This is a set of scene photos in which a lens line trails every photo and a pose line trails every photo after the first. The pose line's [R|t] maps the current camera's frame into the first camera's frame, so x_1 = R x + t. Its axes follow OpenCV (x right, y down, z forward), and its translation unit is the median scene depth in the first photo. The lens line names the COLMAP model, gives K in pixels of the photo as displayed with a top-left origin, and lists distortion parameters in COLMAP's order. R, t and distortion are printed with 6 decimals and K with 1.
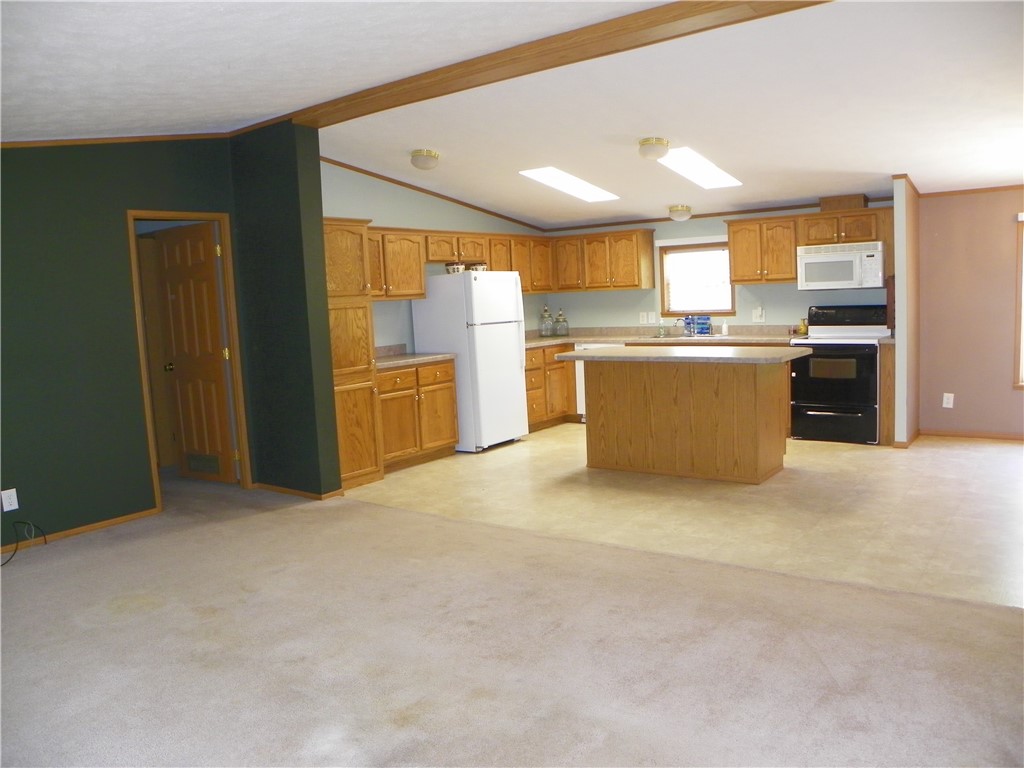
lens RADIAL K [[793.5, 0, 512.0], [0, 793.5, 384.0], [0, 0, 1]] dist [-0.153567, 0.108446]
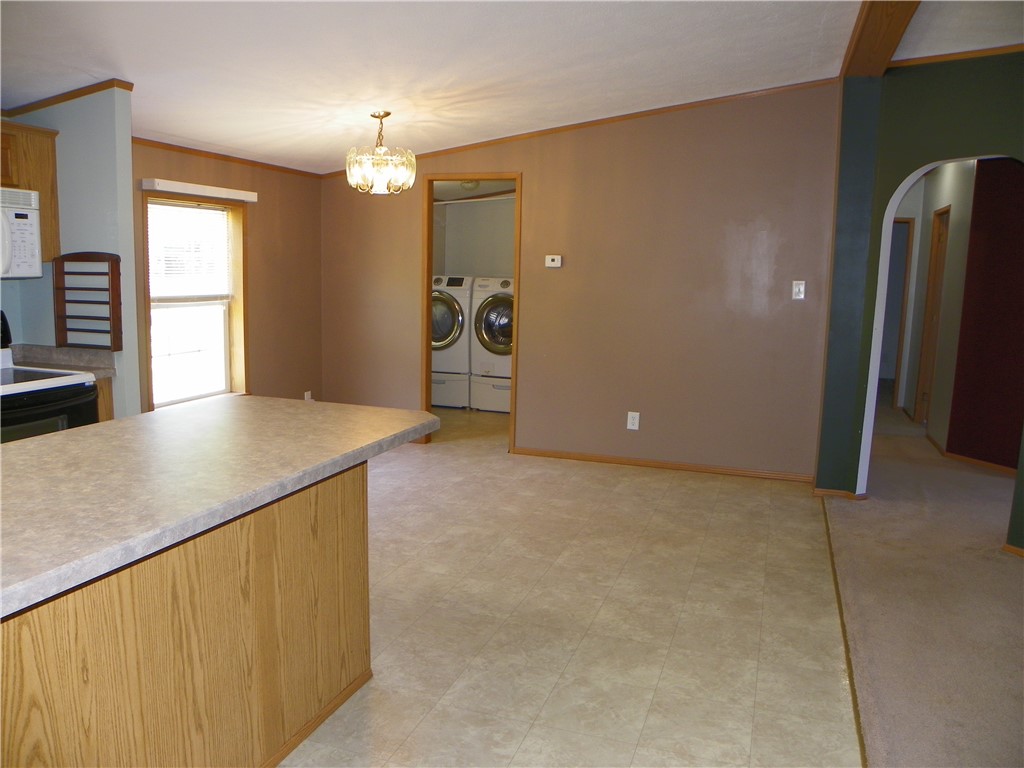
lens RADIAL K [[783.8, 0, 512.0], [0, 783.8, 384.0], [0, 0, 1]] dist [-0.153825, 0.102247]
pose [[-0.306933, -0.099997, 0.946463, -0.123754], [0.096319, 0.986095, 0.135420, -0.090262], [-0.946845, 0.132728, -0.293033, 0.840601]]
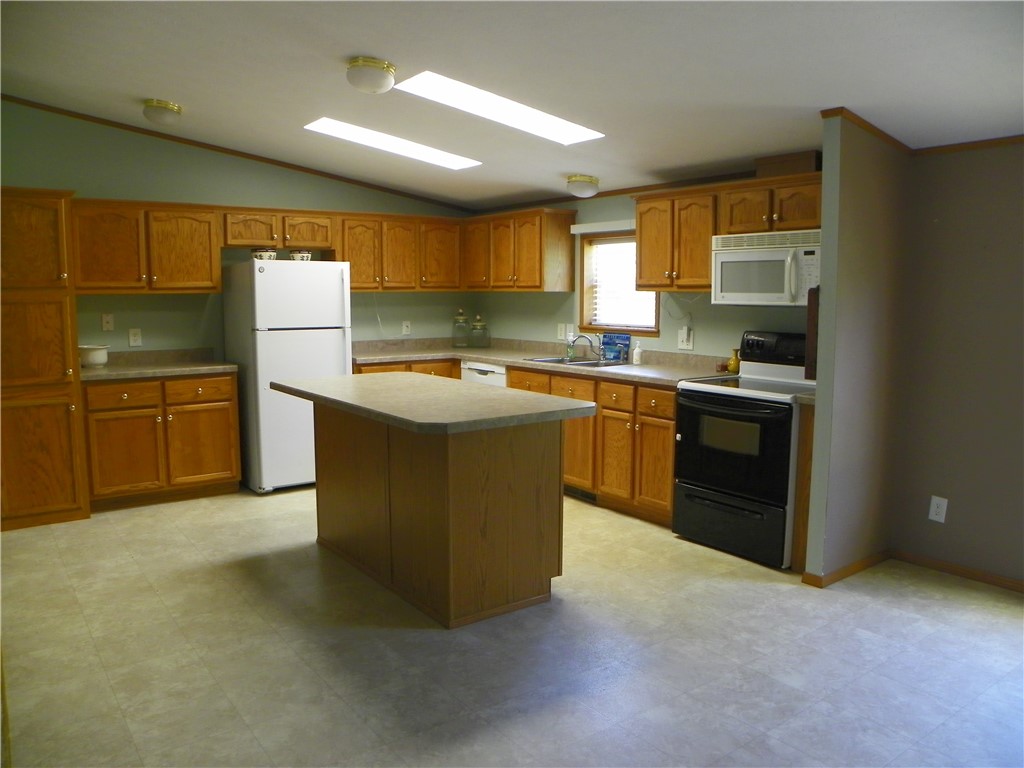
lens RADIAL K [[783.8, 0, 512.0], [0, 783.8, 384.0], [0, 0, 1]] dist [-0.153825, 0.102247]
pose [[0.955684, 0.080769, -0.283097, 0.418124], [-0.077130, 0.996732, 0.023996, -0.061533], [0.284110, -0.001097, 0.958791, 0.365010]]
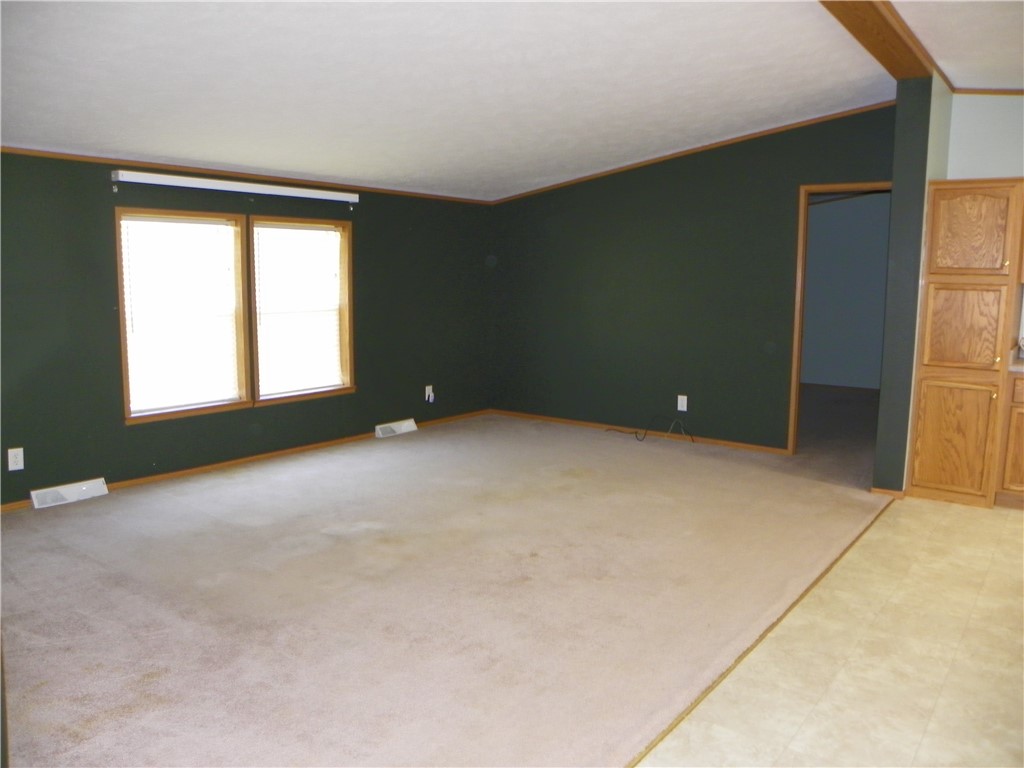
lens RADIAL K [[783.8, 0, 512.0], [0, 783.8, 384.0], [0, 0, 1]] dist [-0.153825, 0.102247]
pose [[-0.013874, 0.183545, -0.982913, 0.516183], [-0.126608, 0.974774, 0.183812, -0.073147], [0.991856, 0.126995, 0.009715, 0.464452]]
